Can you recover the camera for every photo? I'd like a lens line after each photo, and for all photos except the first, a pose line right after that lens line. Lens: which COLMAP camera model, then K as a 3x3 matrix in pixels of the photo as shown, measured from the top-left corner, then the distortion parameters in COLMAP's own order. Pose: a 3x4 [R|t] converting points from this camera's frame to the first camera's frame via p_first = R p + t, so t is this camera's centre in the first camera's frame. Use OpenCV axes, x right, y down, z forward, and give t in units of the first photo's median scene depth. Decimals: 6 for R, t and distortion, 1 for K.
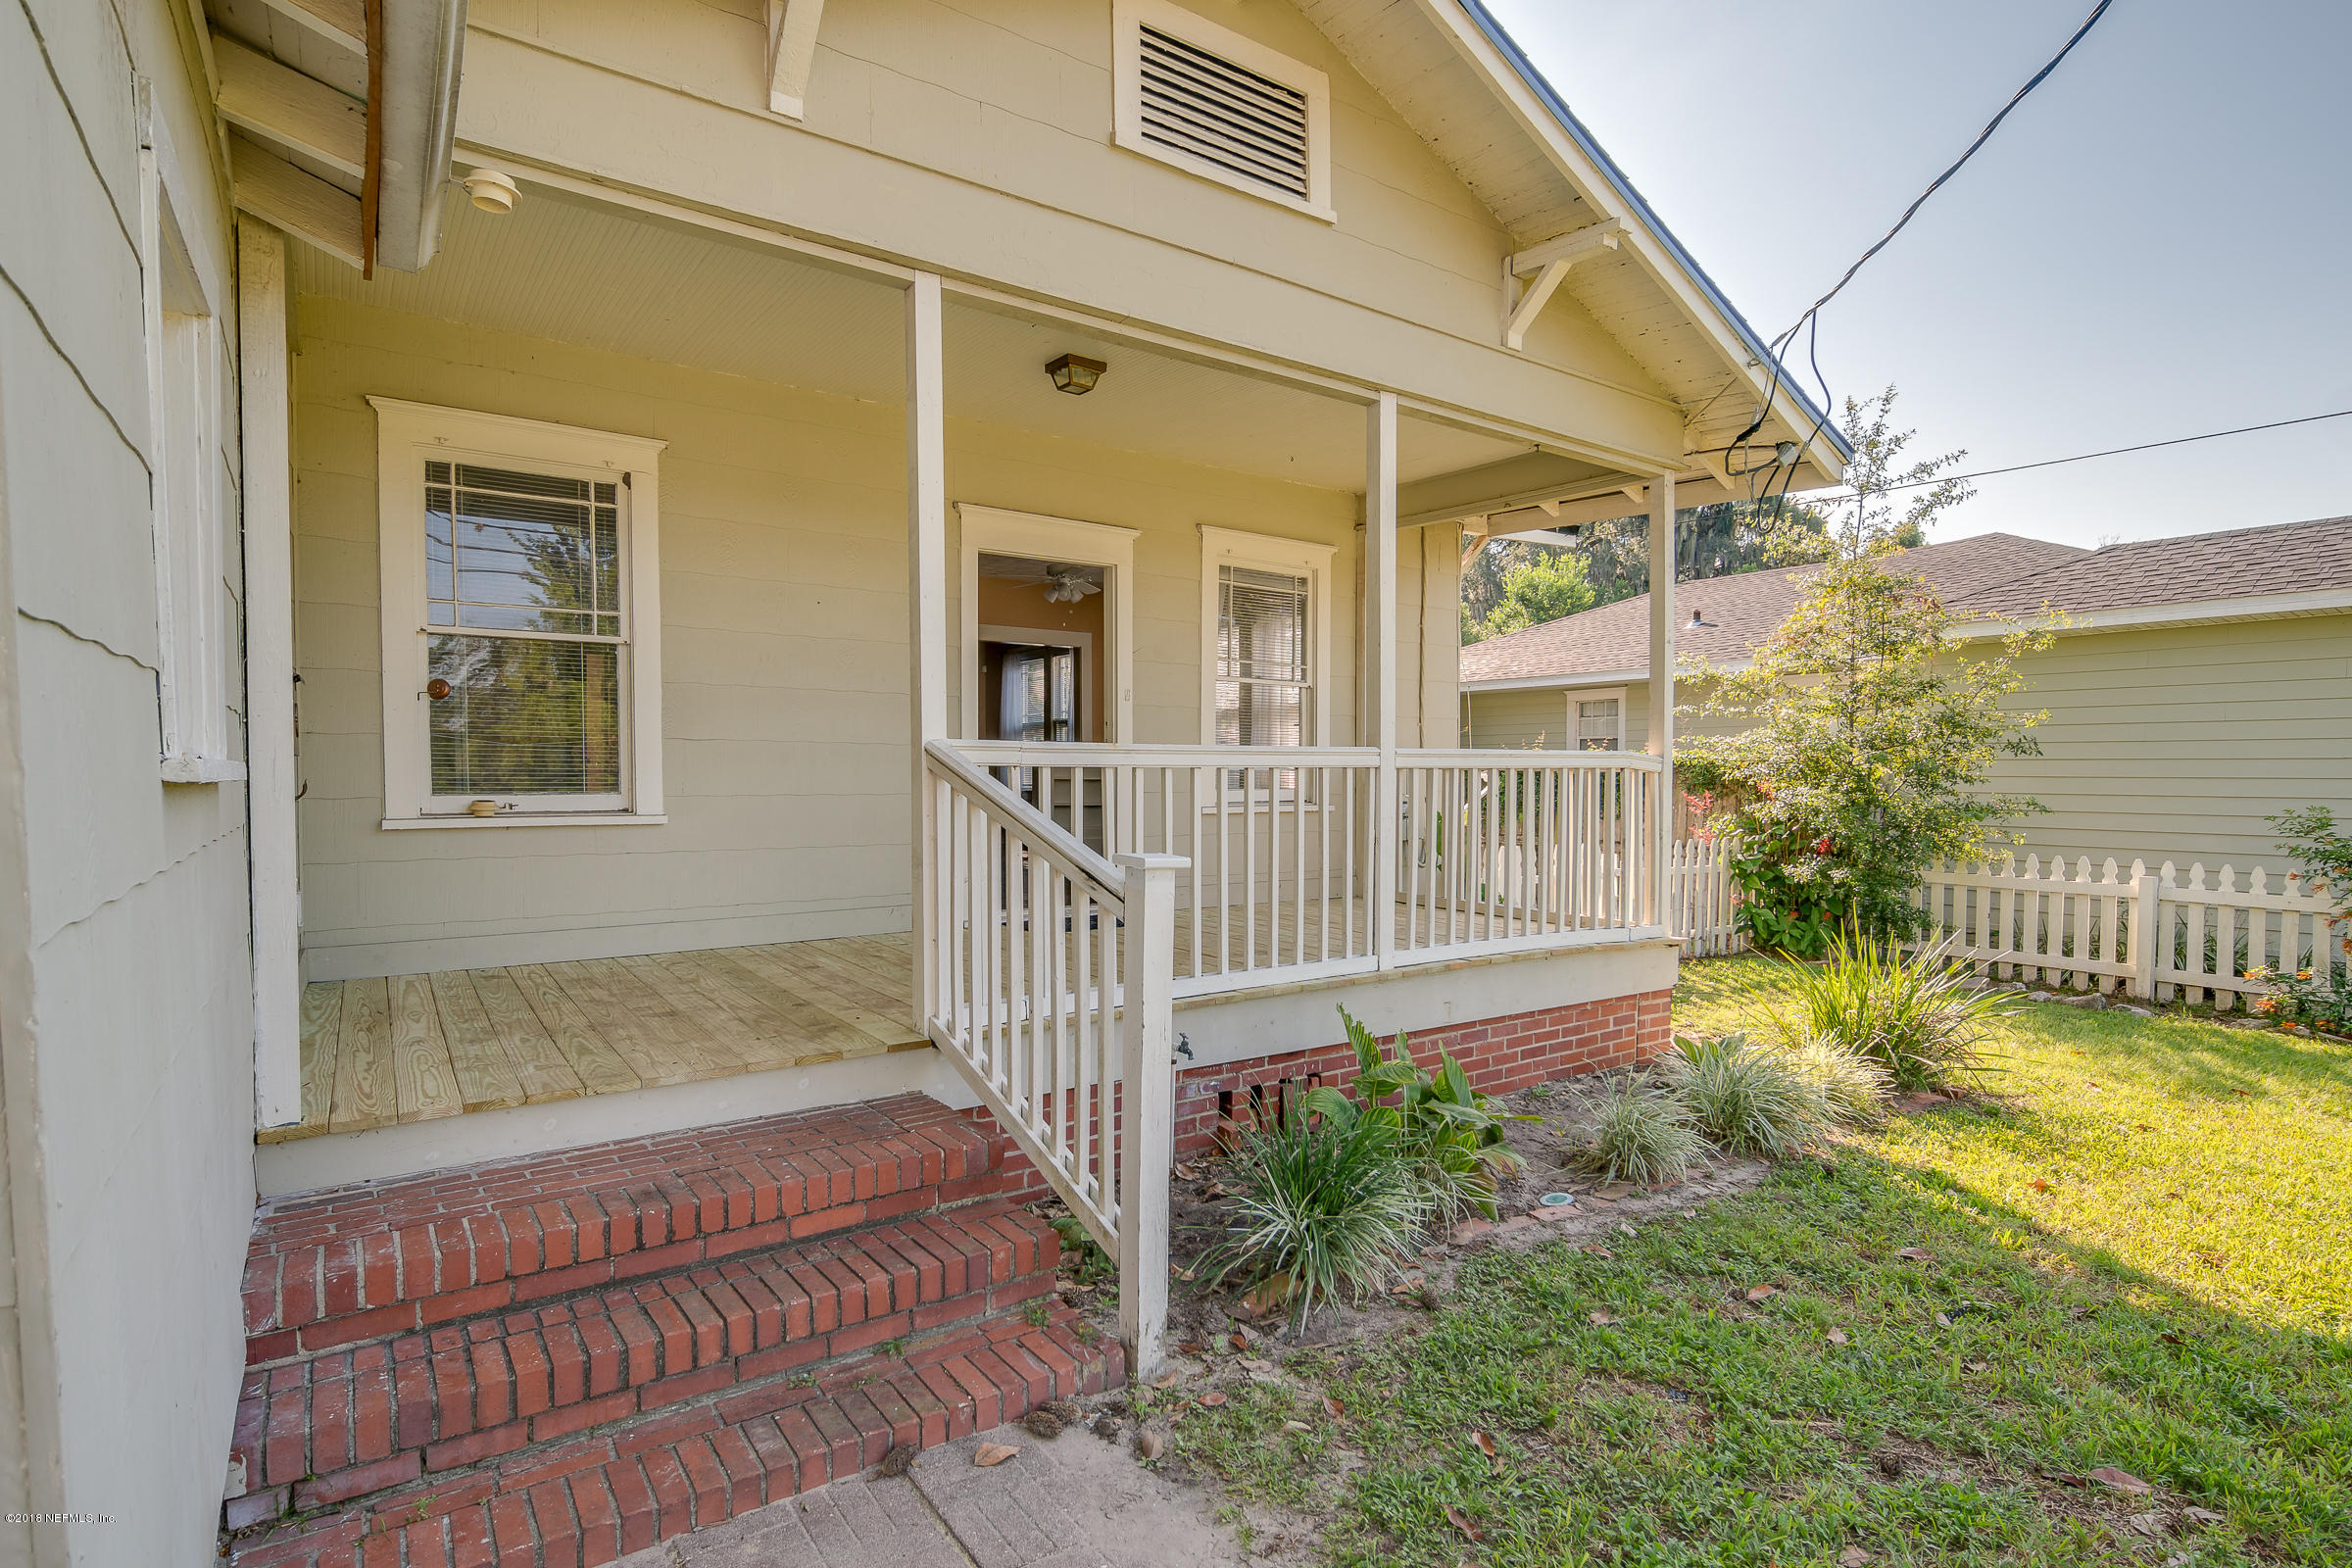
lens RADIAL K [[1175.6, 0, 1151.5], [0, 1175.6, 807.2], [0, 0, 1]] dist [0.013843, -0.009280]
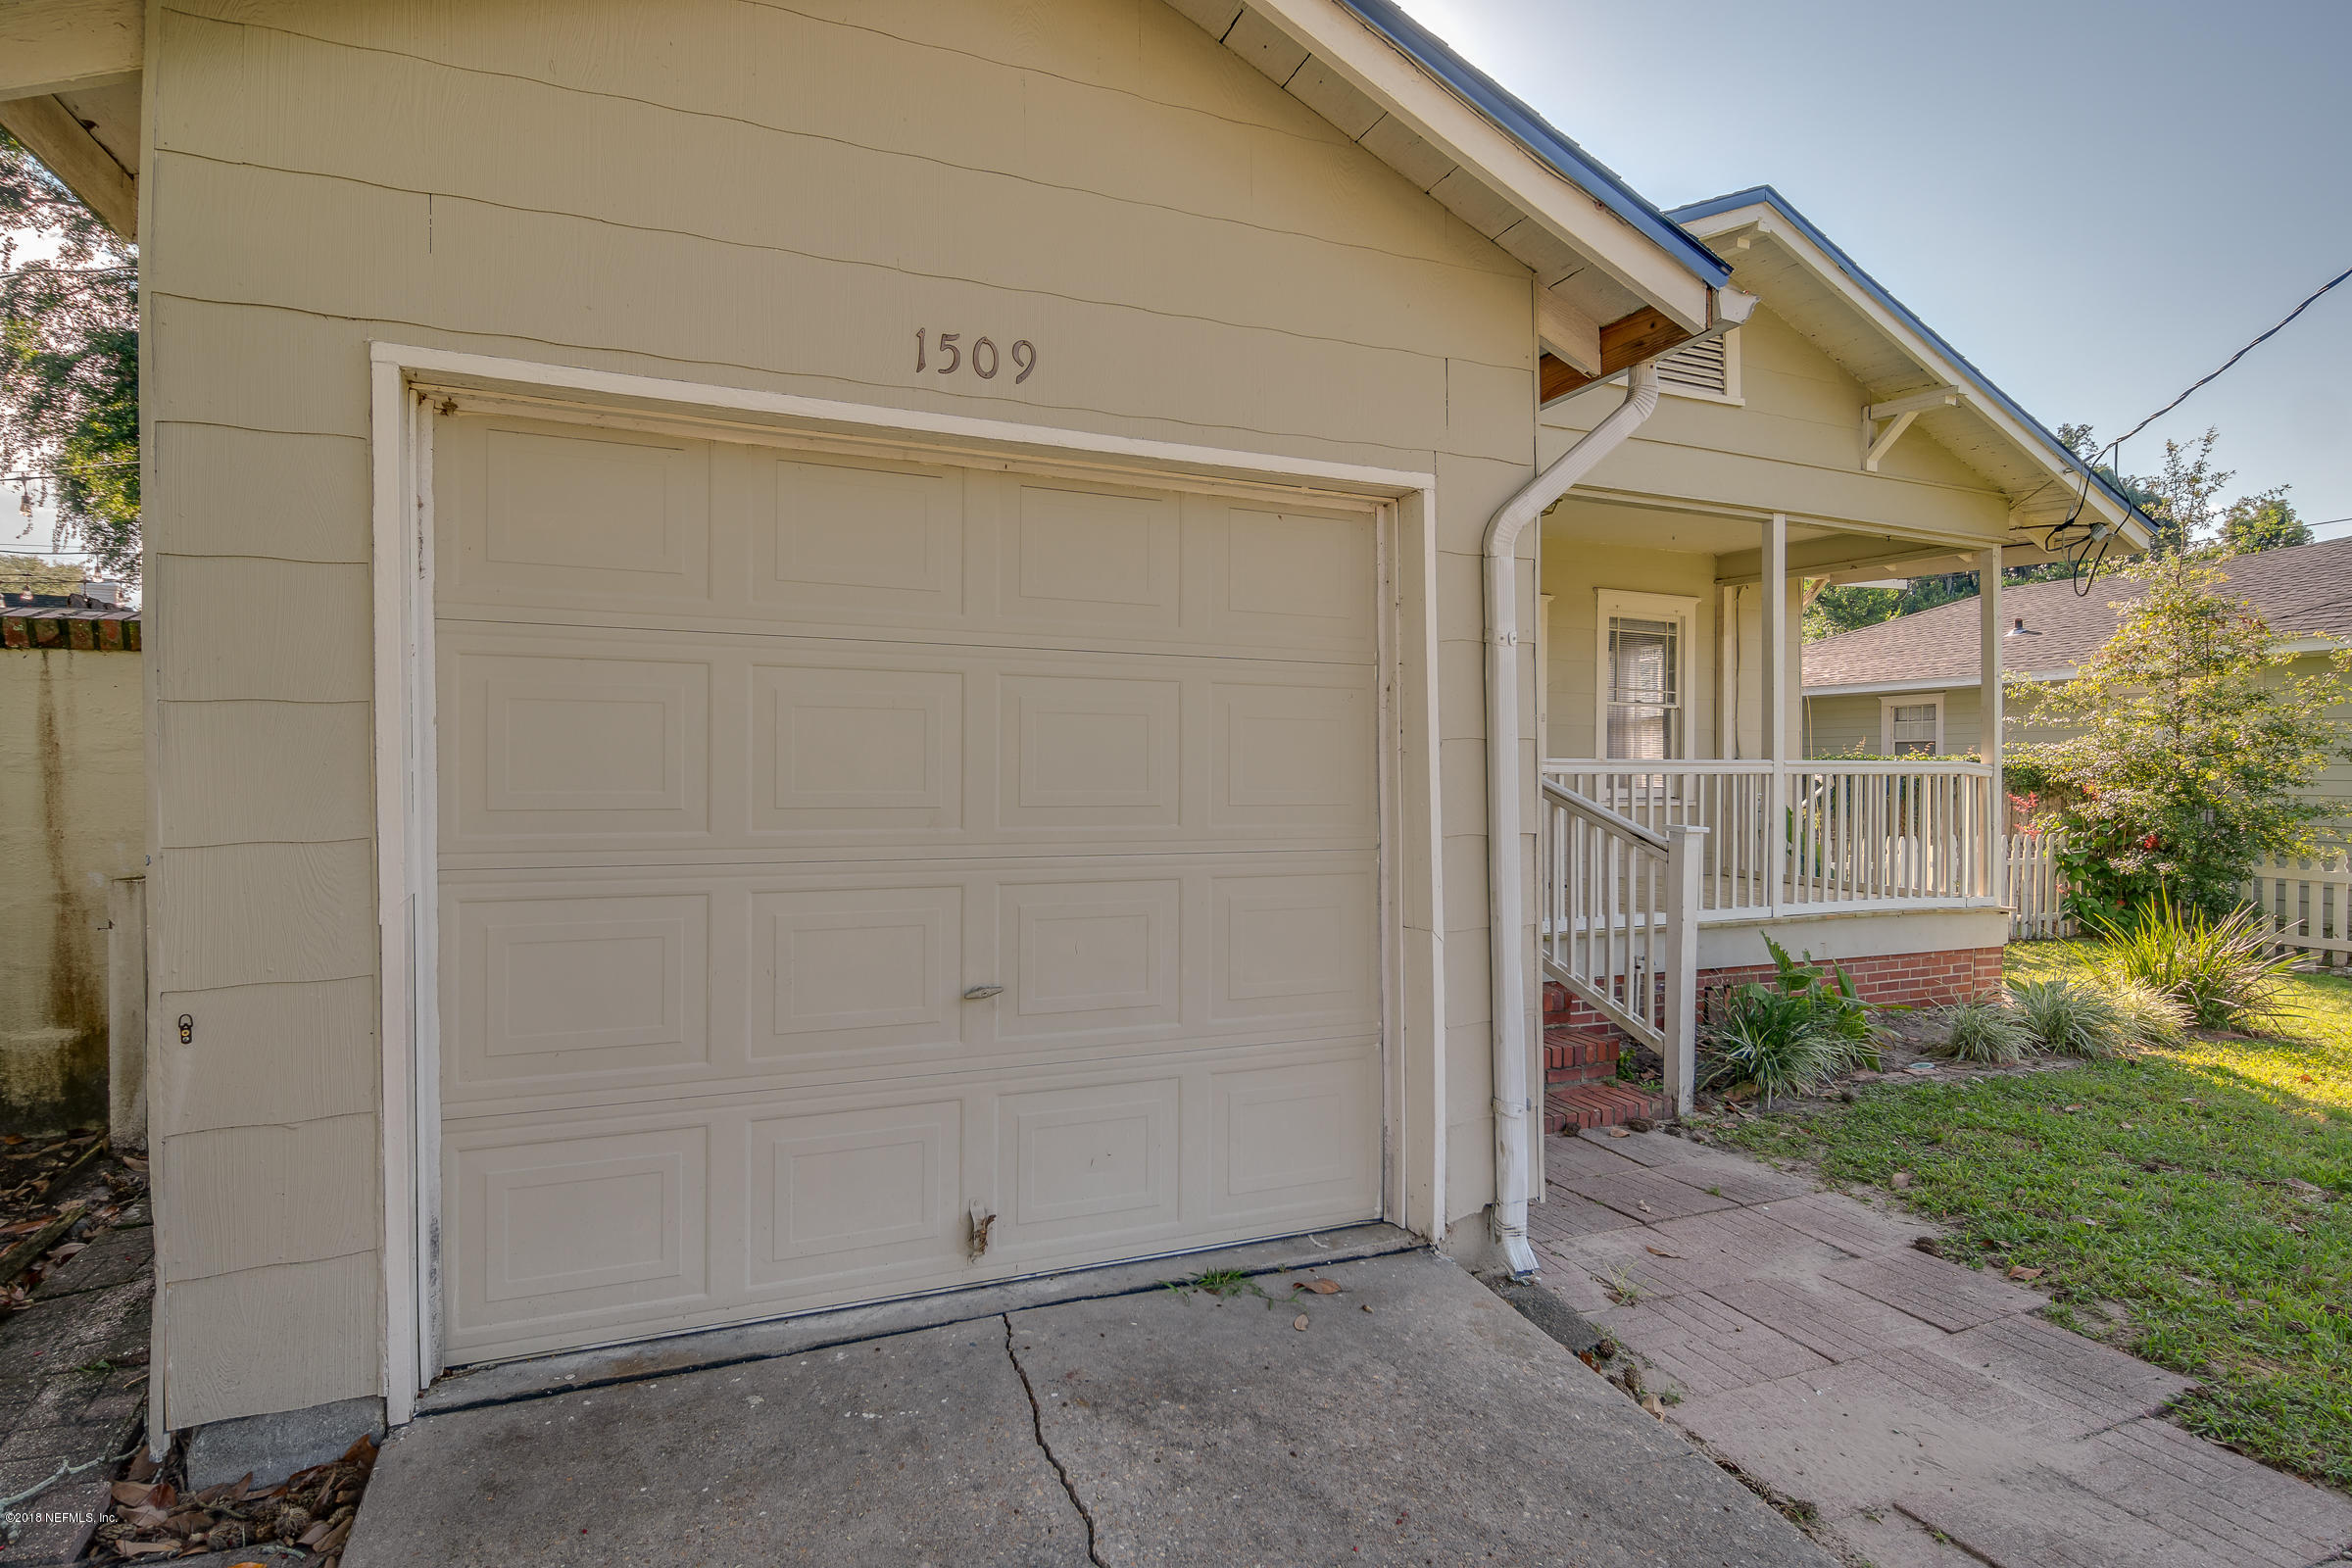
lens RADIAL K [[1175.6, 0, 1160.0], [0, 1175.6, 775.1], [0, 0, 1]] dist [0.013843, -0.009280]
pose [[0.981081, 0.002359, -0.193585, -0.187639], [-0.007371, 0.999656, -0.025174, 0.006536], [0.193459, 0.026125, 0.980761, -0.395172]]
